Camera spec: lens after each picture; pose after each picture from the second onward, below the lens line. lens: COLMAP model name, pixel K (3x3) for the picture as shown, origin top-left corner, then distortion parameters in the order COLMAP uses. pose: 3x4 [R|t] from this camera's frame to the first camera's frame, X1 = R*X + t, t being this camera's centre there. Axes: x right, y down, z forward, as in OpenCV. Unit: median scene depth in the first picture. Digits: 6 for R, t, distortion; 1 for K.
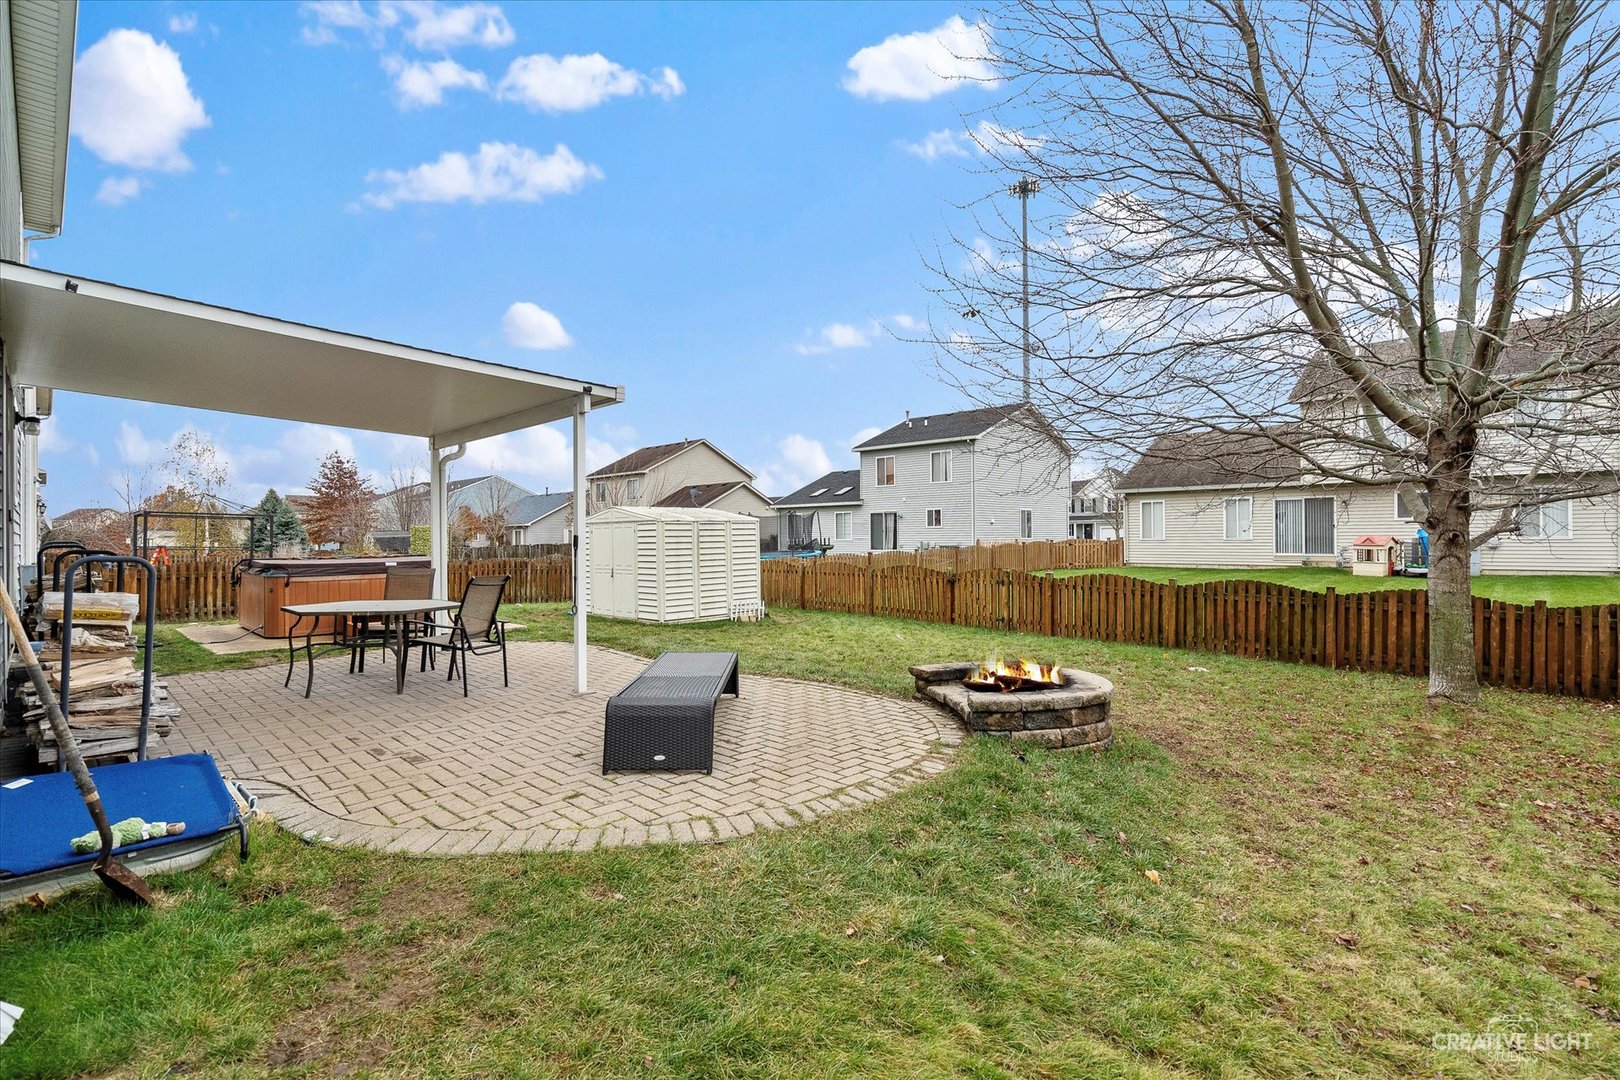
lens RADIAL K [[741.7, 0, 809.1], [0, 741.7, 532.1], [0, 0, 1]] dist [-0.014188, -0.000124]
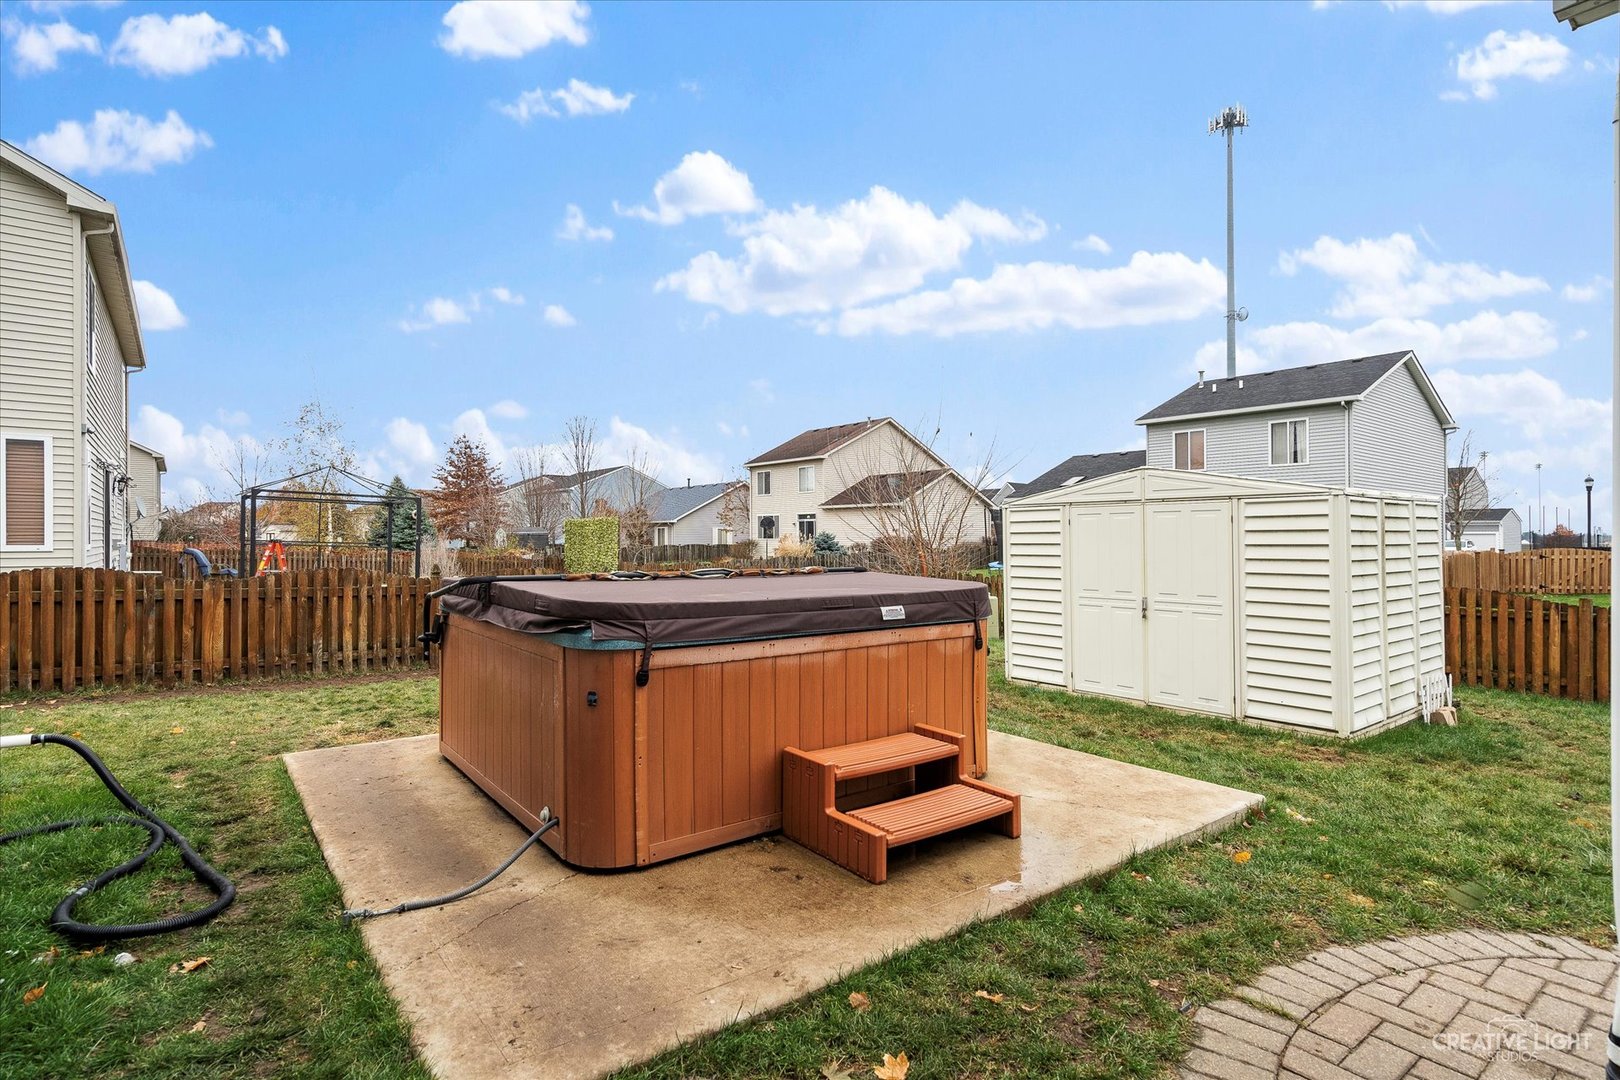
lens RADIAL K [[800.7, 0, 810.7], [0, 800.7, 542.4], [0, 0, 1]] dist [-0.004089, -0.000030]
pose [[0.990110, 0.014026, -0.139589, -0.153518], [-0.012719, 0.999867, 0.010250, 0.003980], [0.139715, -0.008373, 0.990156, 0.179618]]
